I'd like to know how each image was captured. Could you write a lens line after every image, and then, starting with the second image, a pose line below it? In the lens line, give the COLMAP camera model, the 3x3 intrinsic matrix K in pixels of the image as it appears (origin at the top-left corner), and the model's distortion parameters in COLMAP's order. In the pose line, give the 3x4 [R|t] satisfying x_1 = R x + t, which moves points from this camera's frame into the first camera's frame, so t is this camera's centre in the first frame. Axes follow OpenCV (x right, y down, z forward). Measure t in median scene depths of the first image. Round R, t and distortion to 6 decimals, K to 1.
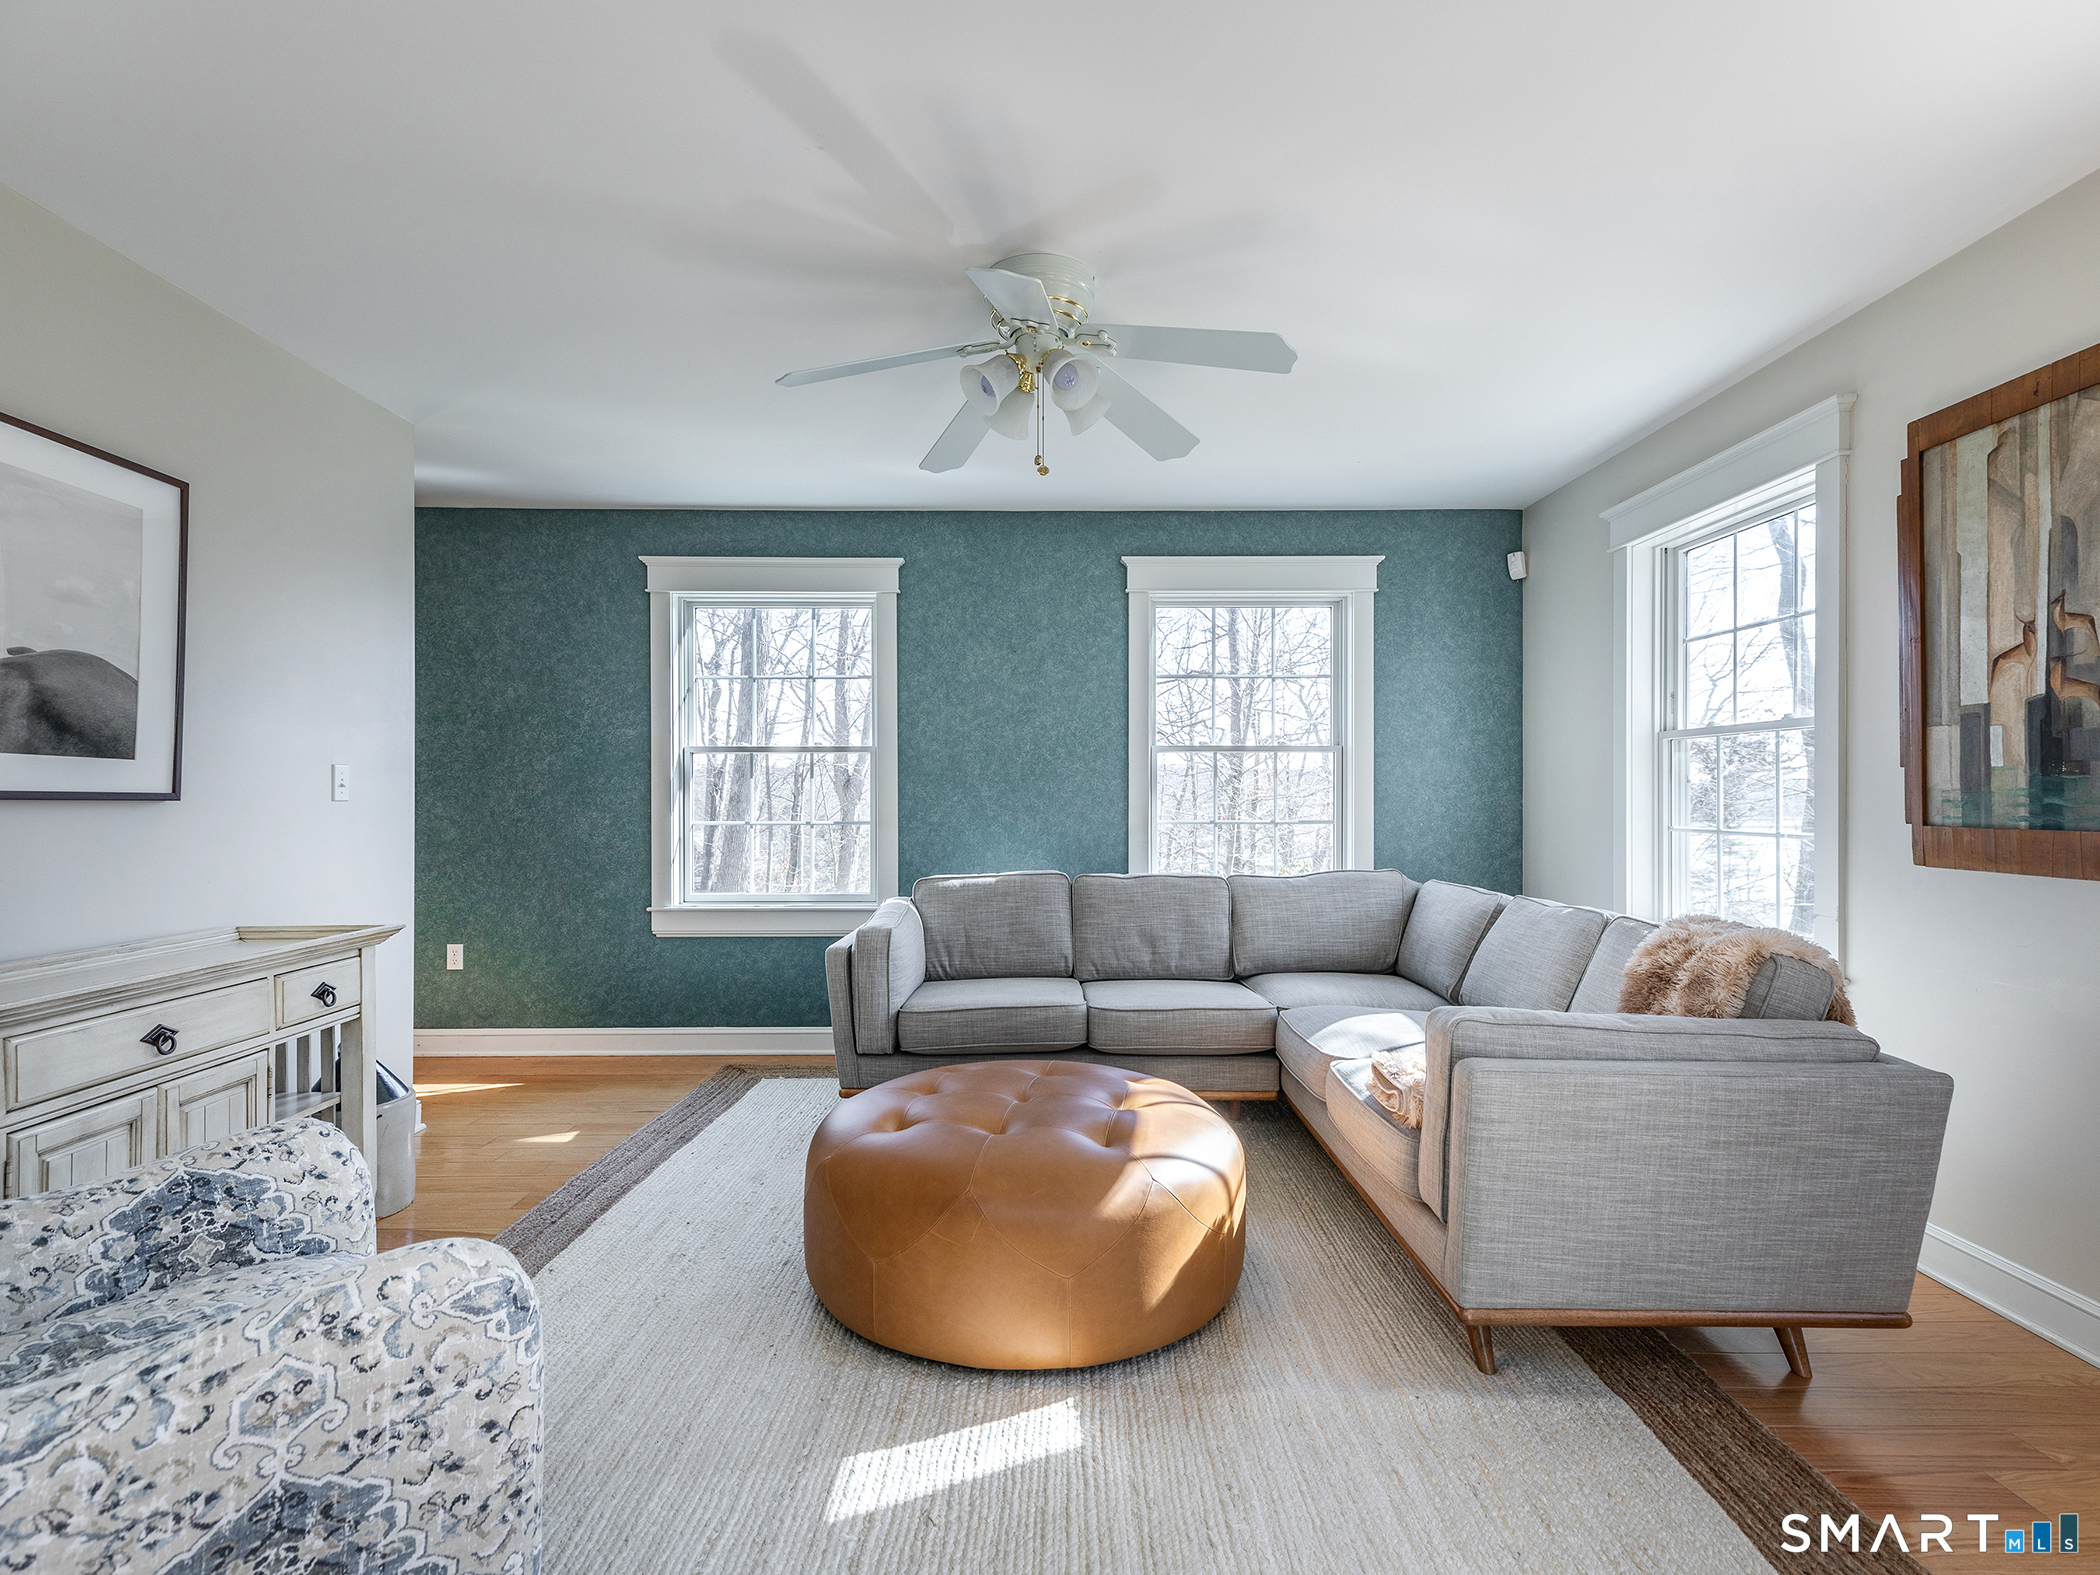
lens RADIAL K [[1015.9, 0, 1050.0], [0, 1015.9, 787.5], [0, 0, 1]] dist [0.011220, -0.001258]
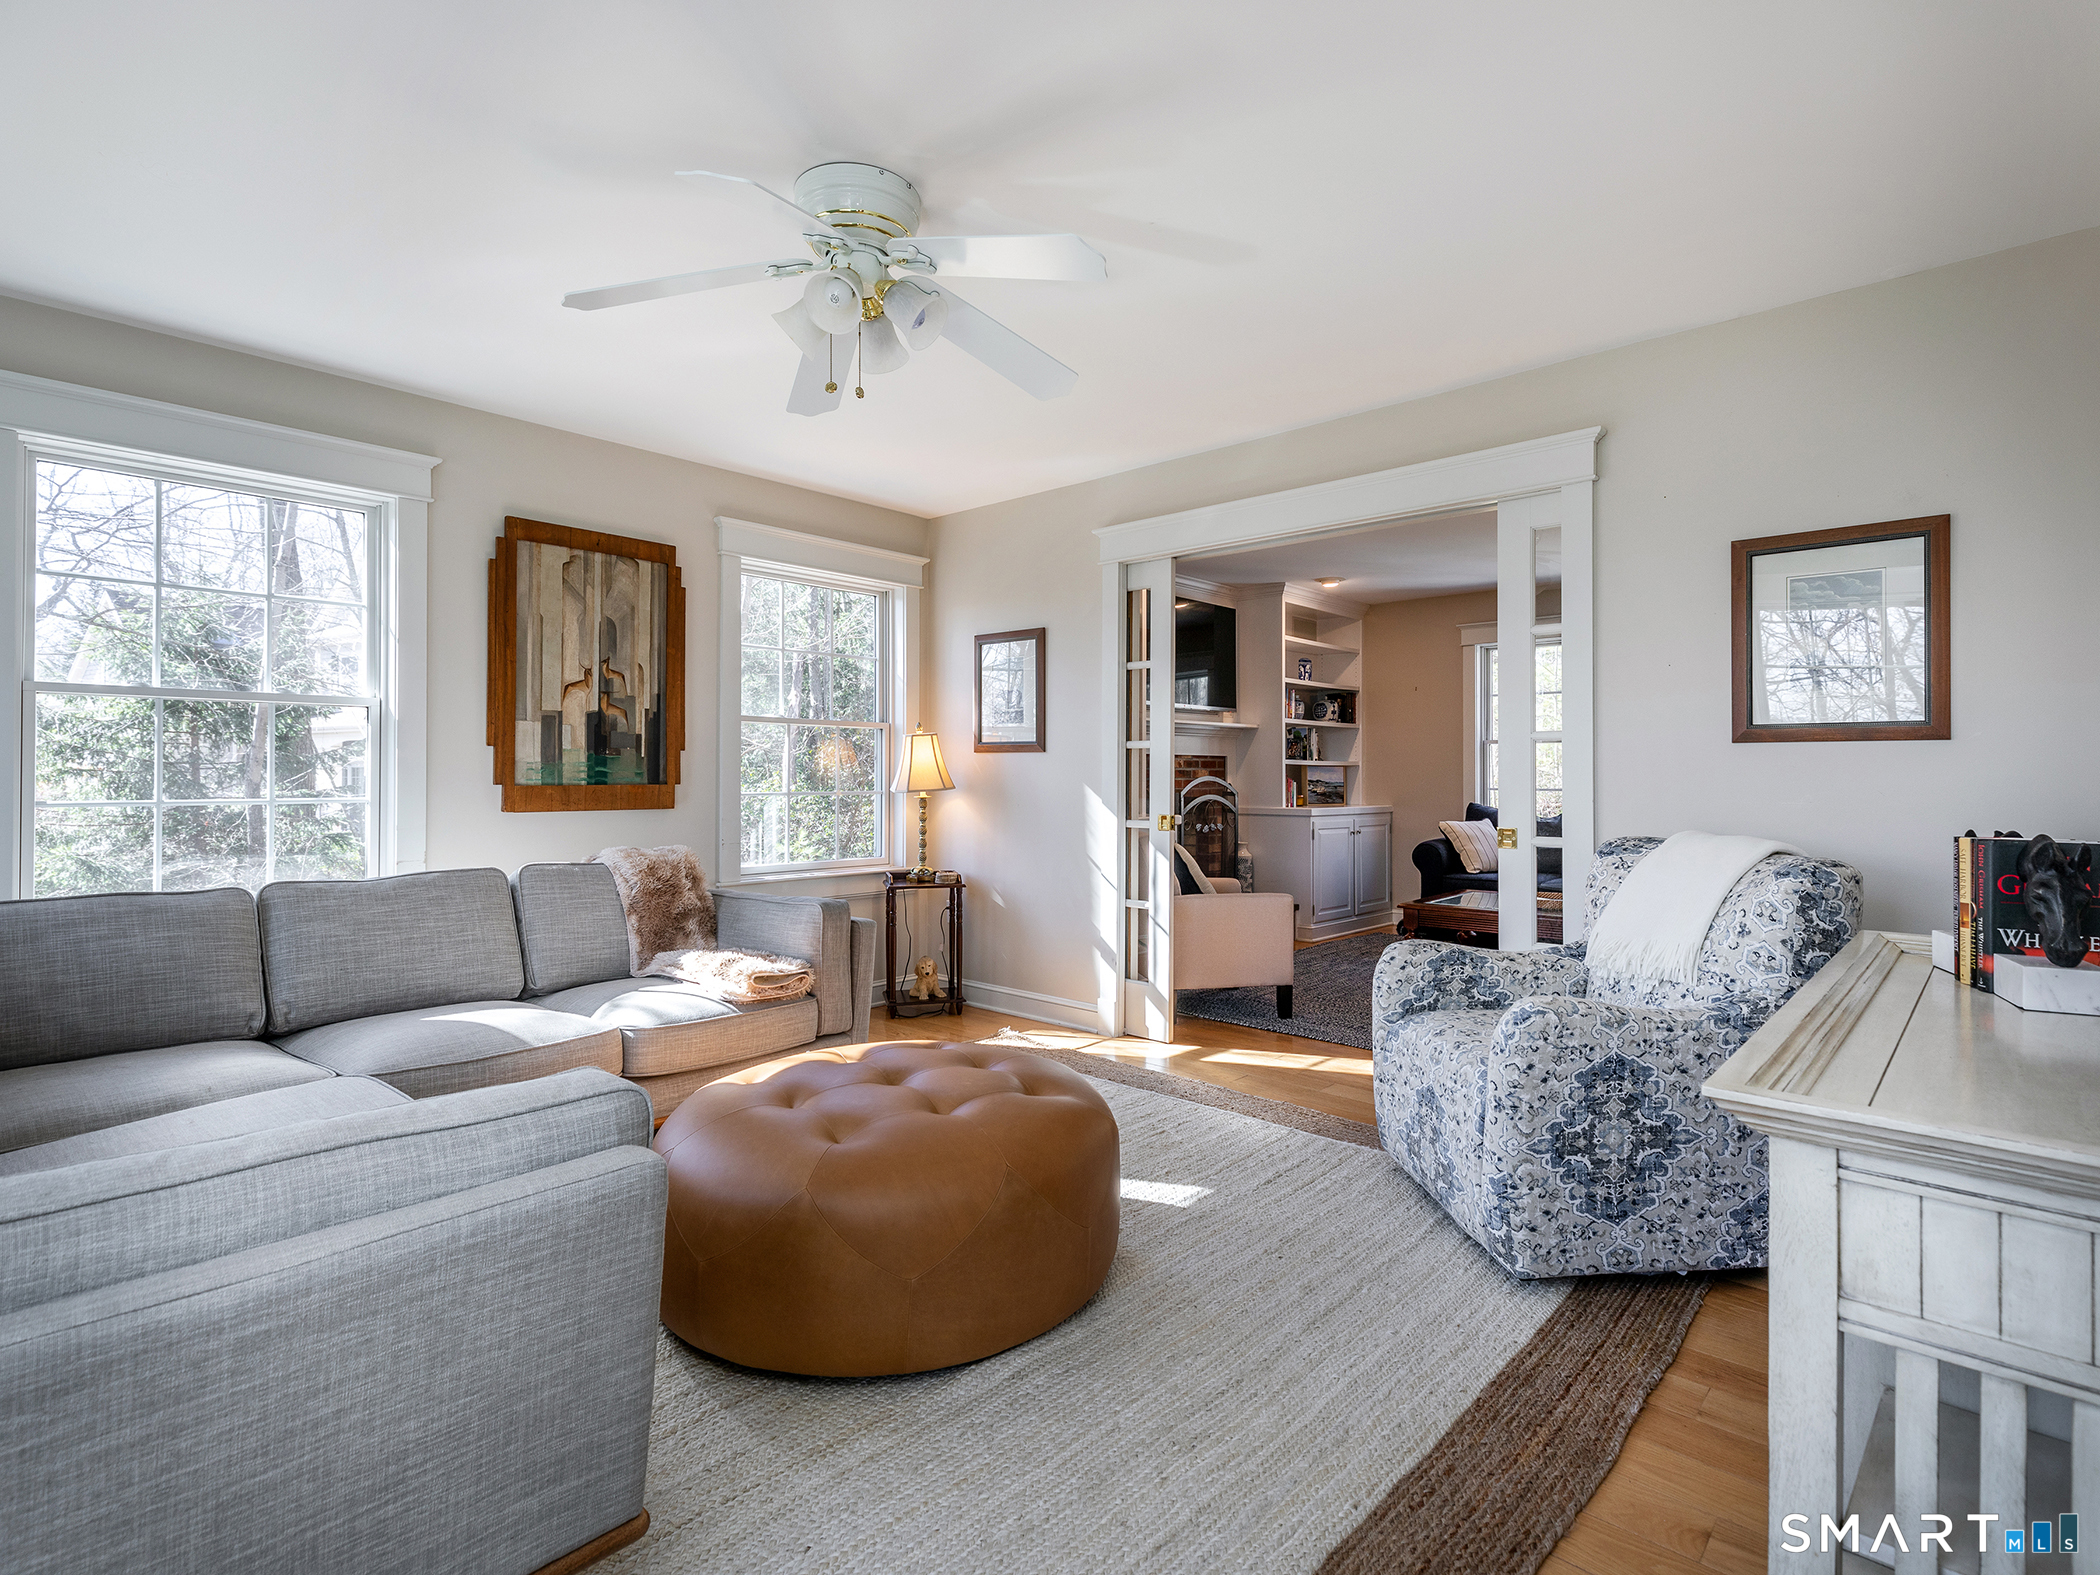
lens RADIAL K [[1015.9, 0, 1050.0], [0, 1015.9, 787.5], [0, 0, 1]] dist [0.011220, -0.001258]
pose [[-0.715790, -0.004241, 0.698302, -0.829159], [-0.003335, 0.999991, 0.002654, 0.036163], [-0.698307, -0.000429, -0.715798, 1.648888]]
